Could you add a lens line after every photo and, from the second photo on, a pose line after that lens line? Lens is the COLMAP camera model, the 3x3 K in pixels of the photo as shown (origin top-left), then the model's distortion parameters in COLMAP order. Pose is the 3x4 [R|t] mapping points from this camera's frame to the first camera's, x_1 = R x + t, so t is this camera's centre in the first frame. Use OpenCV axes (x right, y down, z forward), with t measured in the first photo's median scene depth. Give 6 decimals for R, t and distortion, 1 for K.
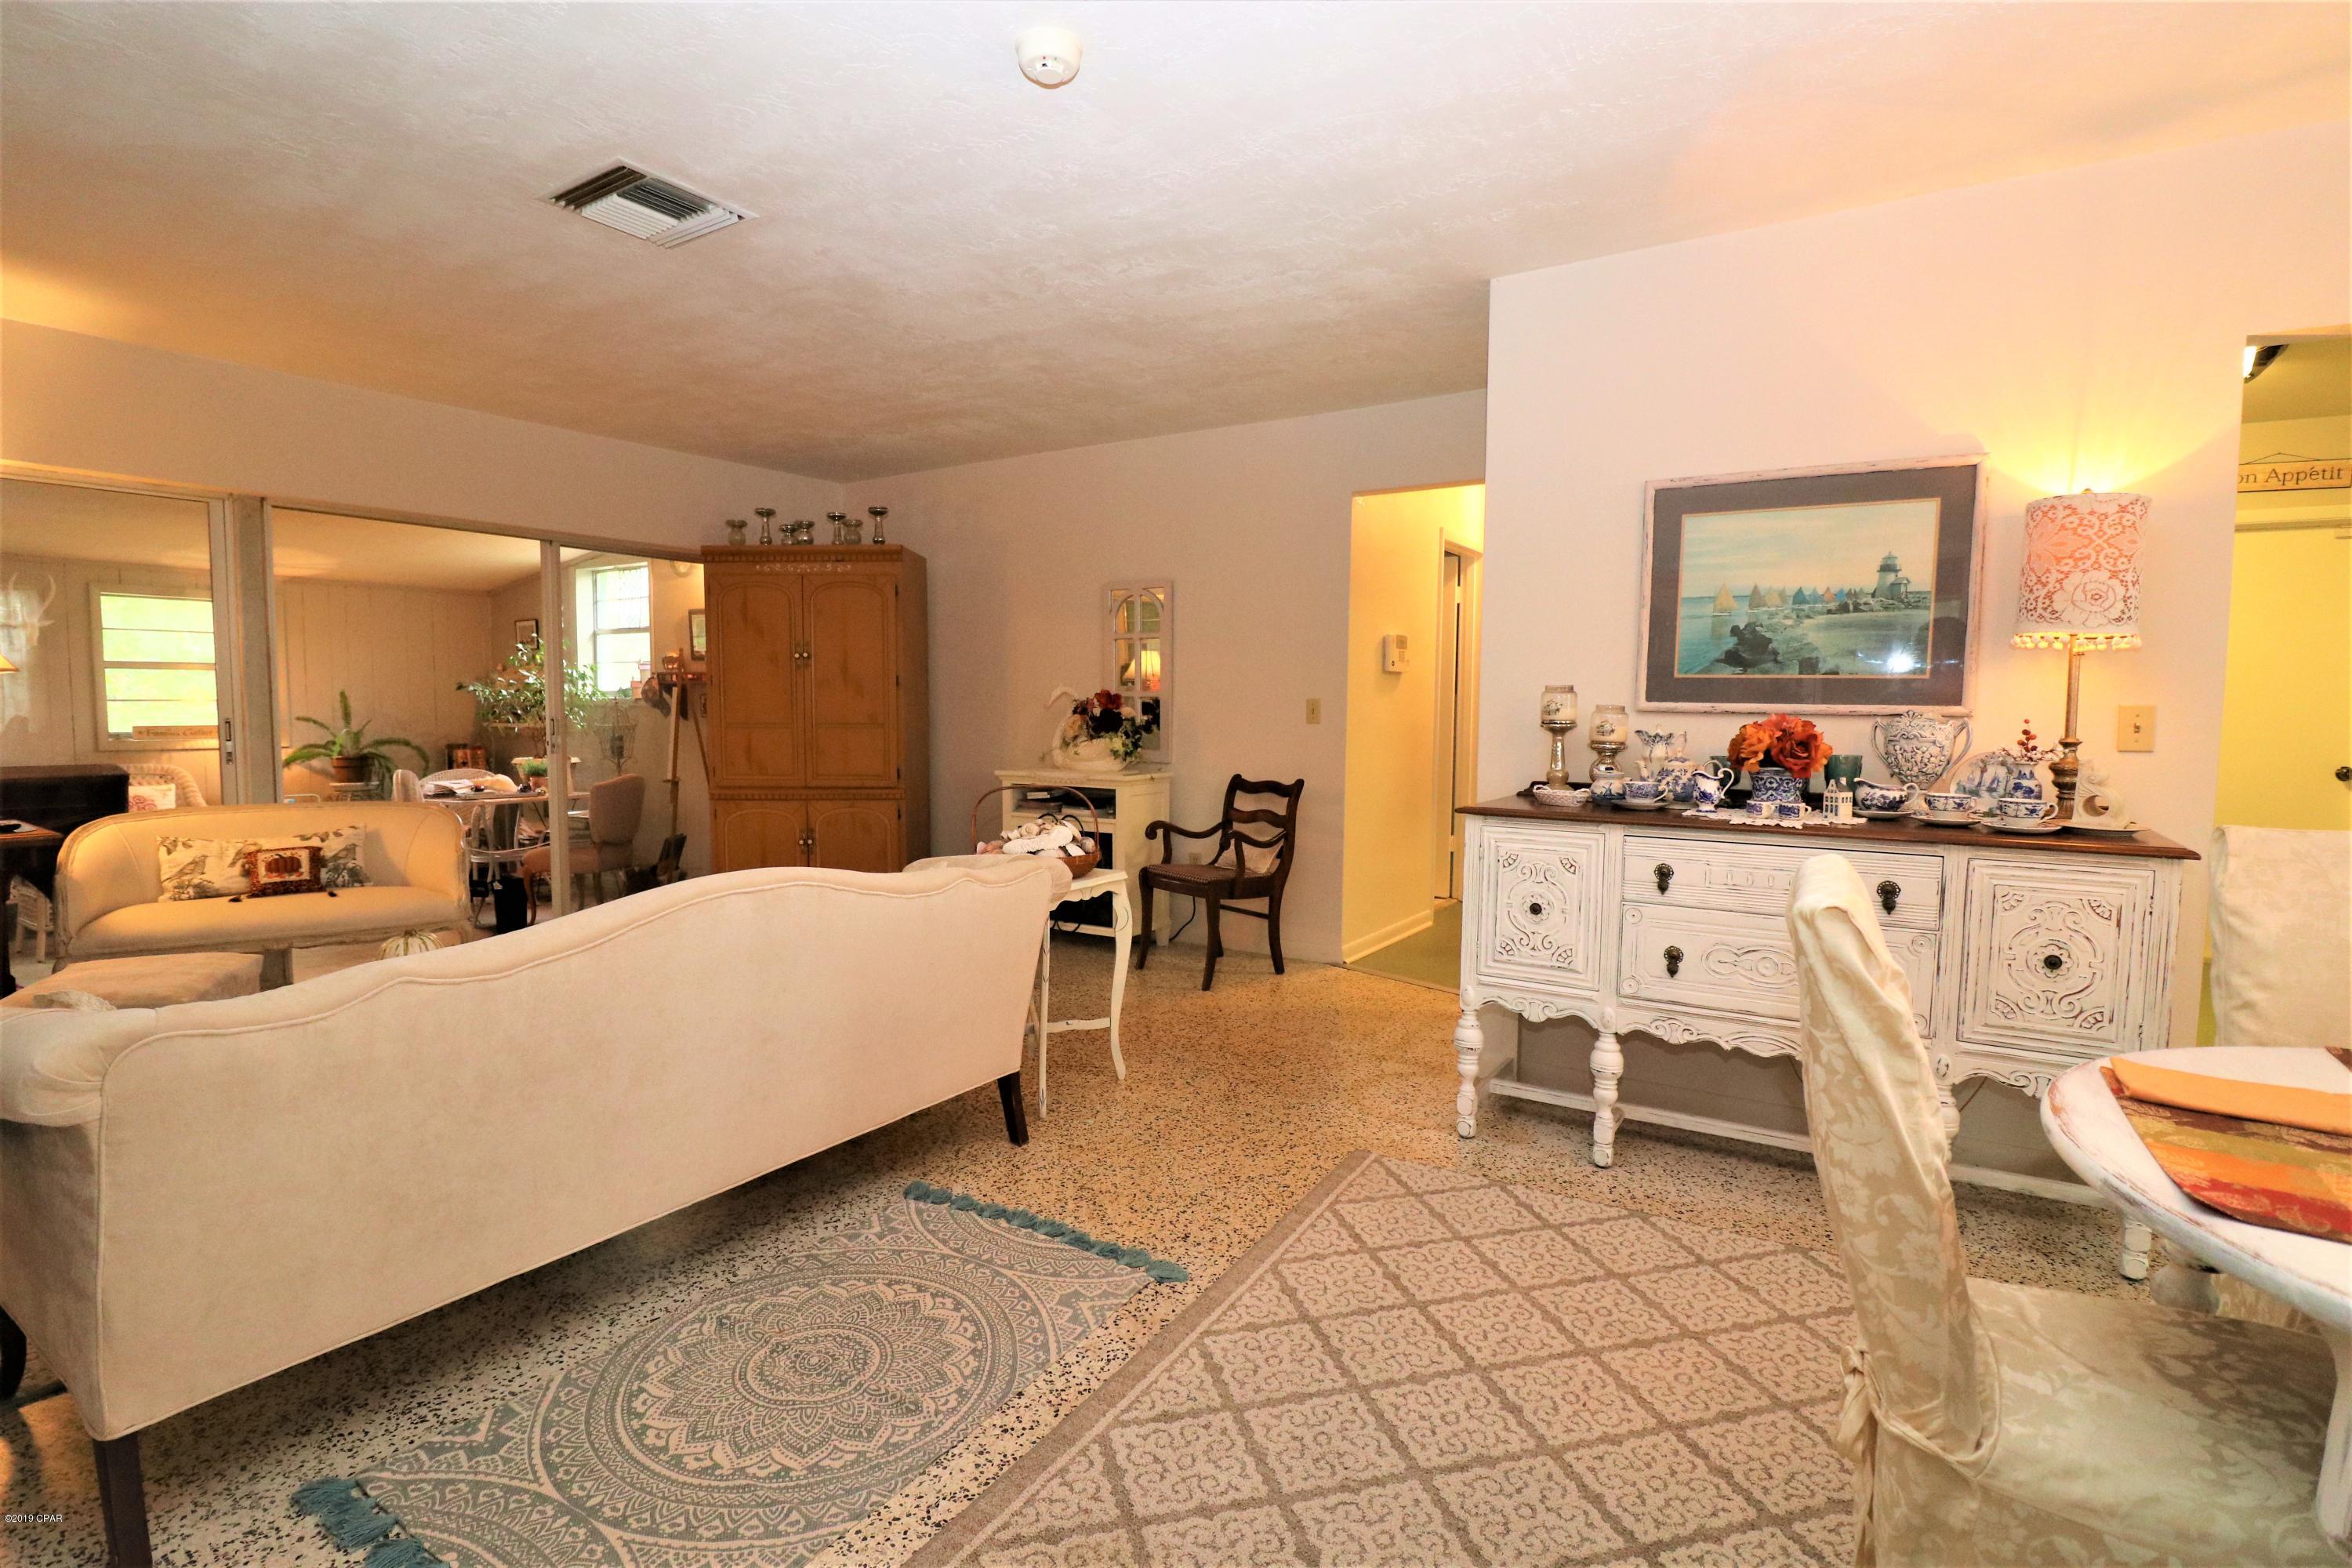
lens RADIAL K [[1133.8, 0, 1169.2], [0, 1133.8, 785.9], [0, 0, 1]] dist [-0.000497, -0.012158]
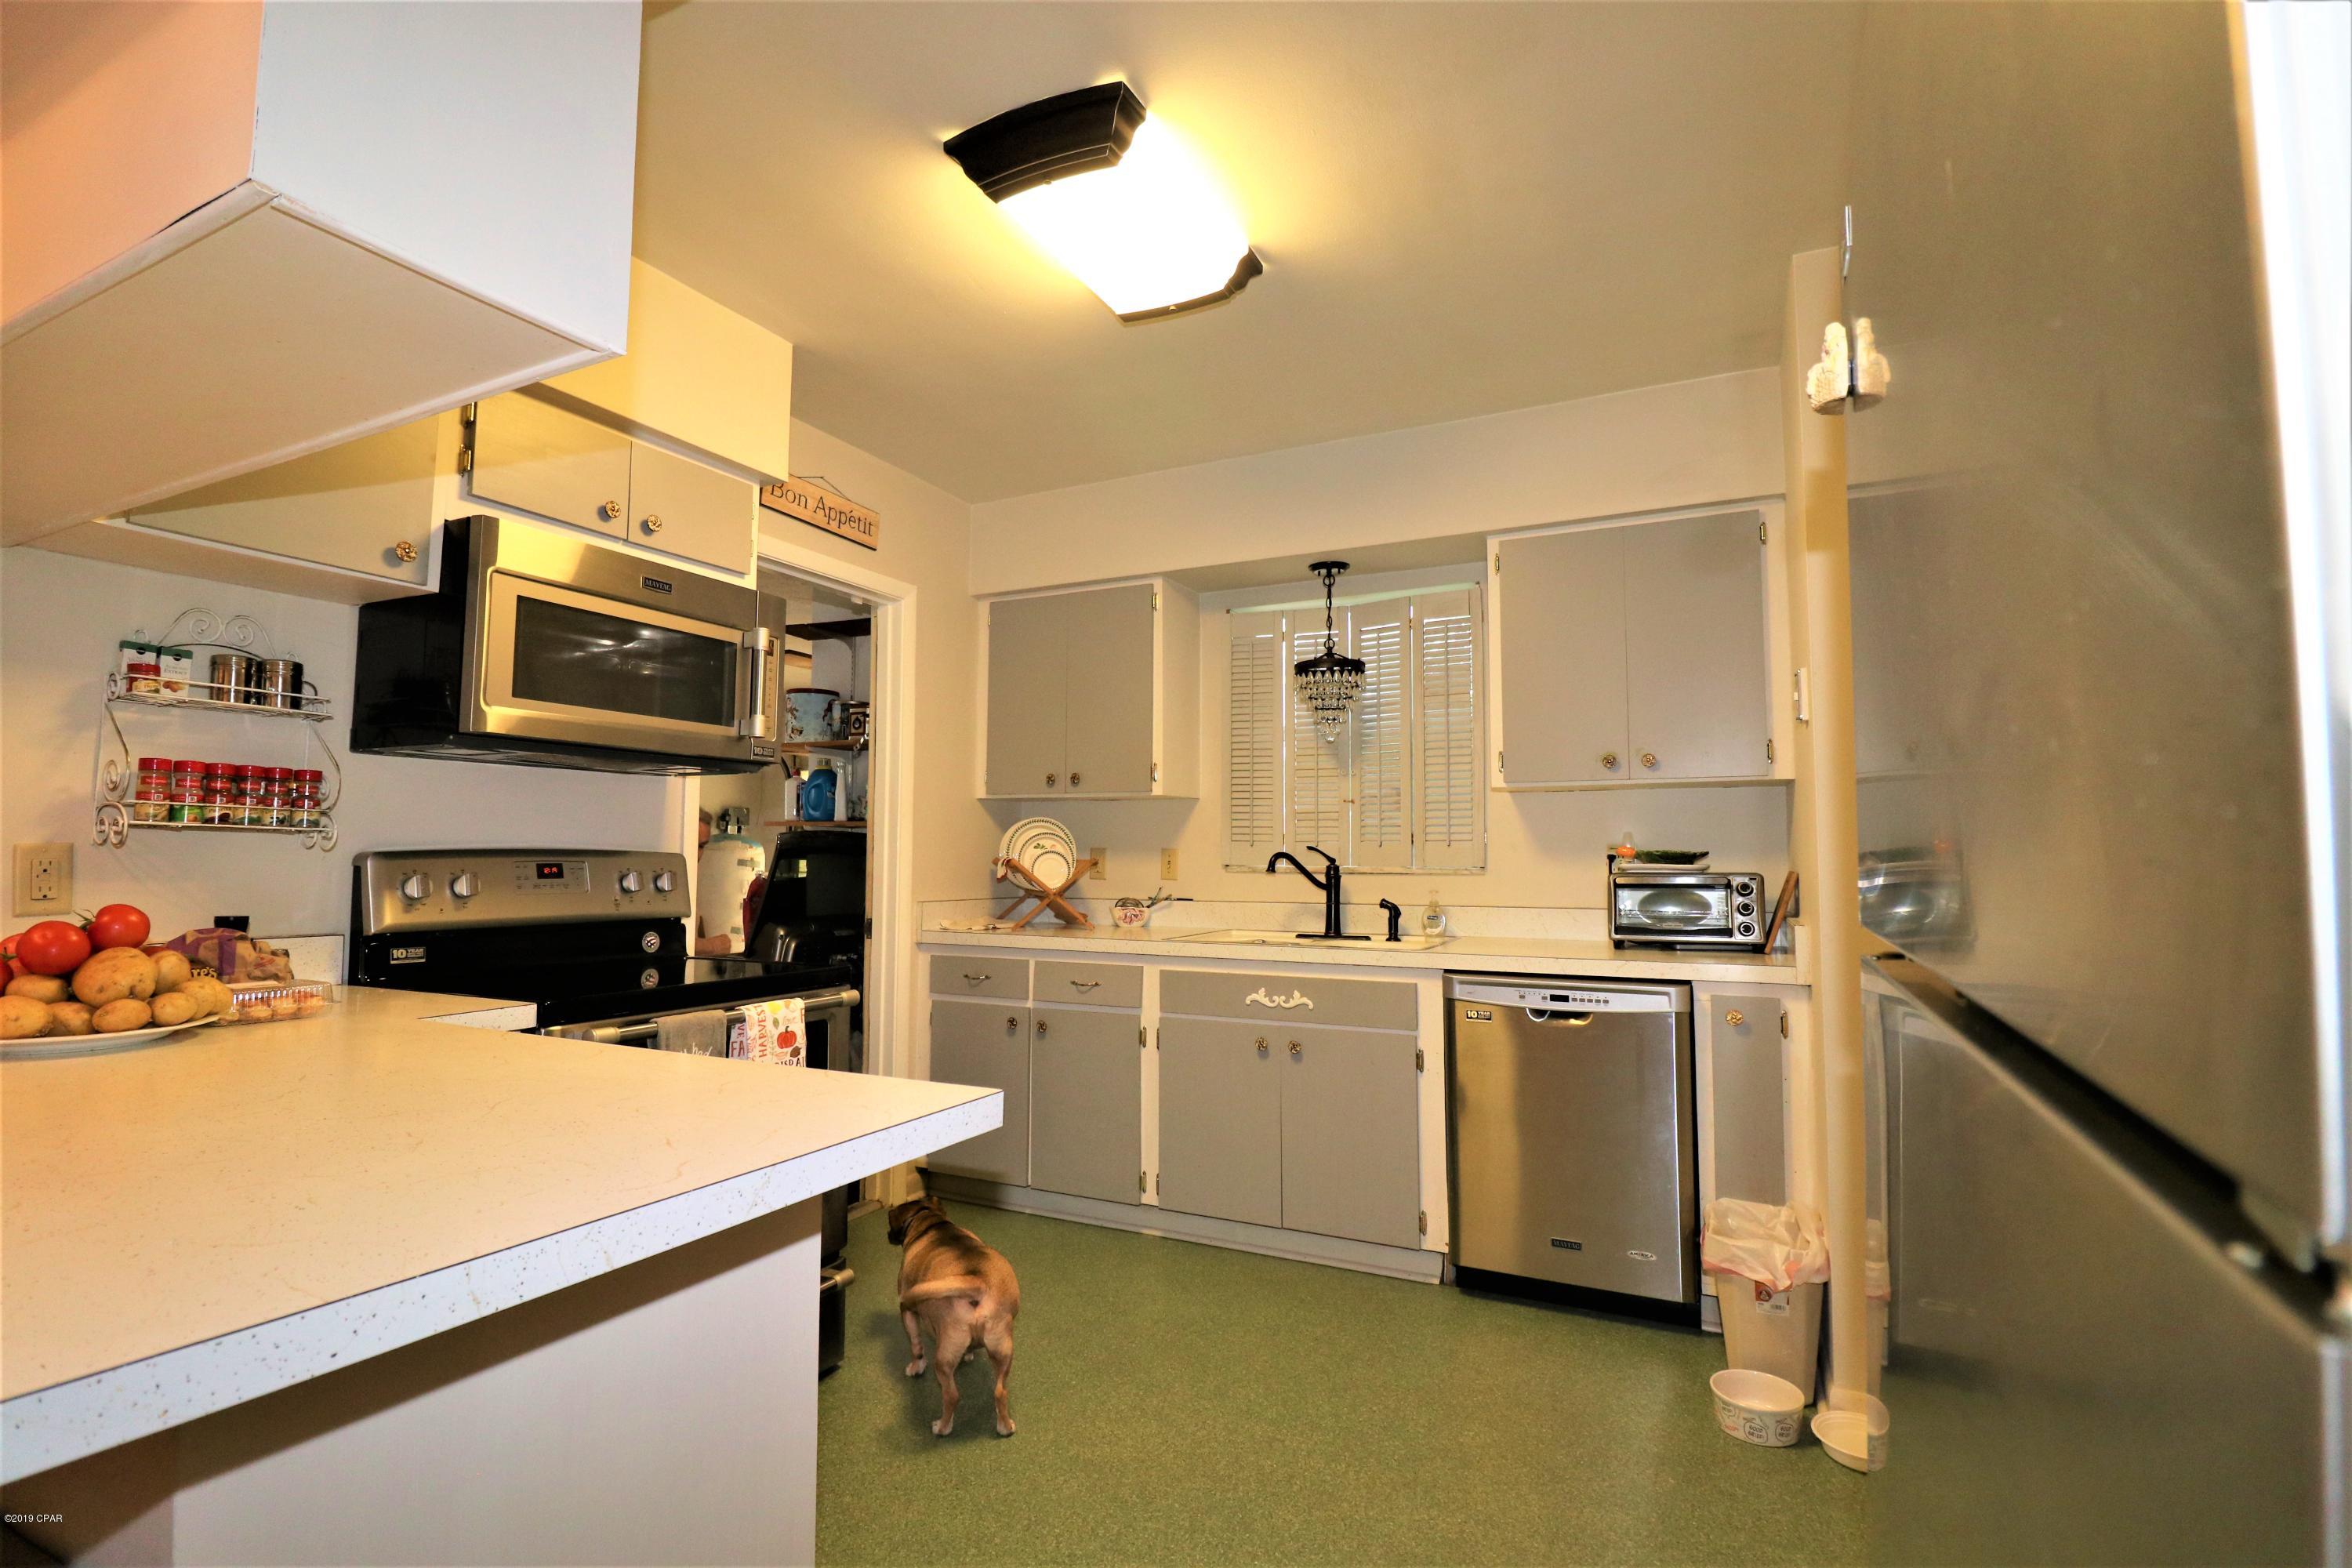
lens RADIAL K [[1089.3, 0, 1172.6], [0, 1089.3, 775.5], [0, 0, 1]] dist [-0.003083, -0.010523]
pose [[-0.117385, 0.063269, 0.991069, 0.496879], [0.070752, 0.995965, -0.055201, -0.094864], [-0.990563, 0.063641, -0.121388, 1.420889]]
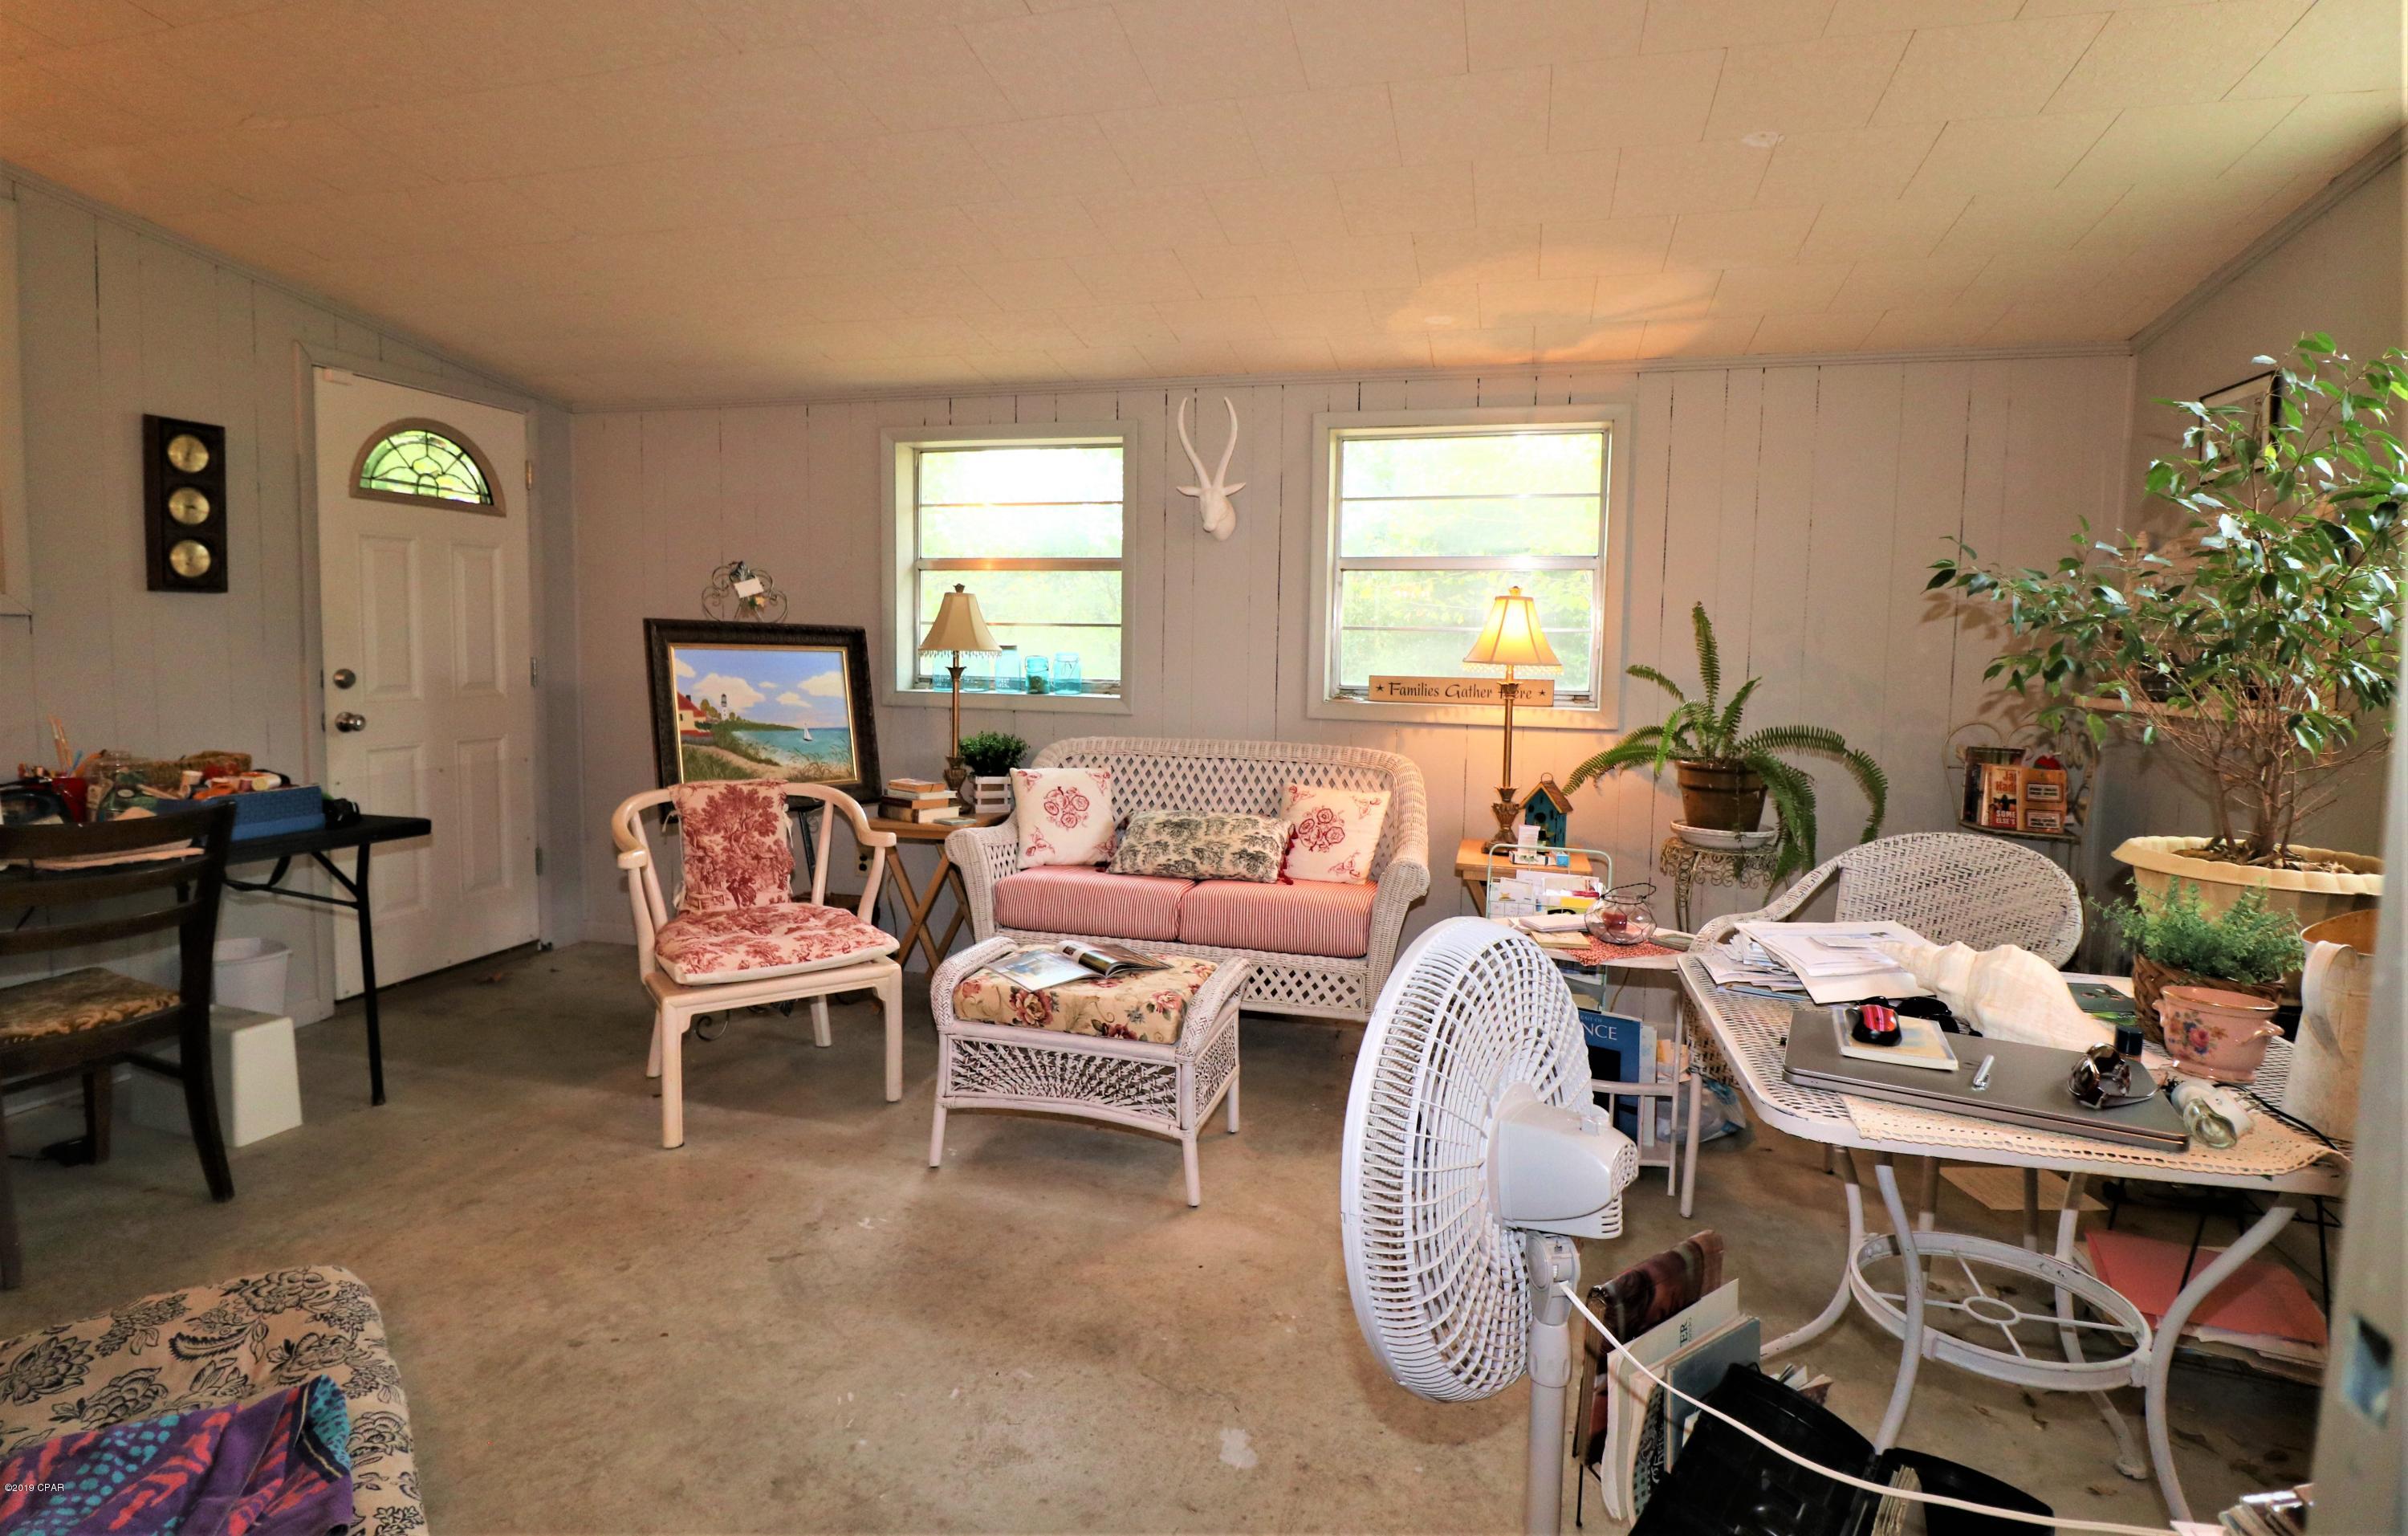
lens RADIAL K [[1162.8, 0, 1211.6], [0, 1162.8, 700.2], [0, 0, 1]] dist [-0.005368, -0.000236]
pose [[0.315106, 0.051980, -0.947632, -0.926407], [-0.084069, 0.996103, 0.026685, -0.112059], [0.945326, 0.071258, 0.318248, 1.684424]]
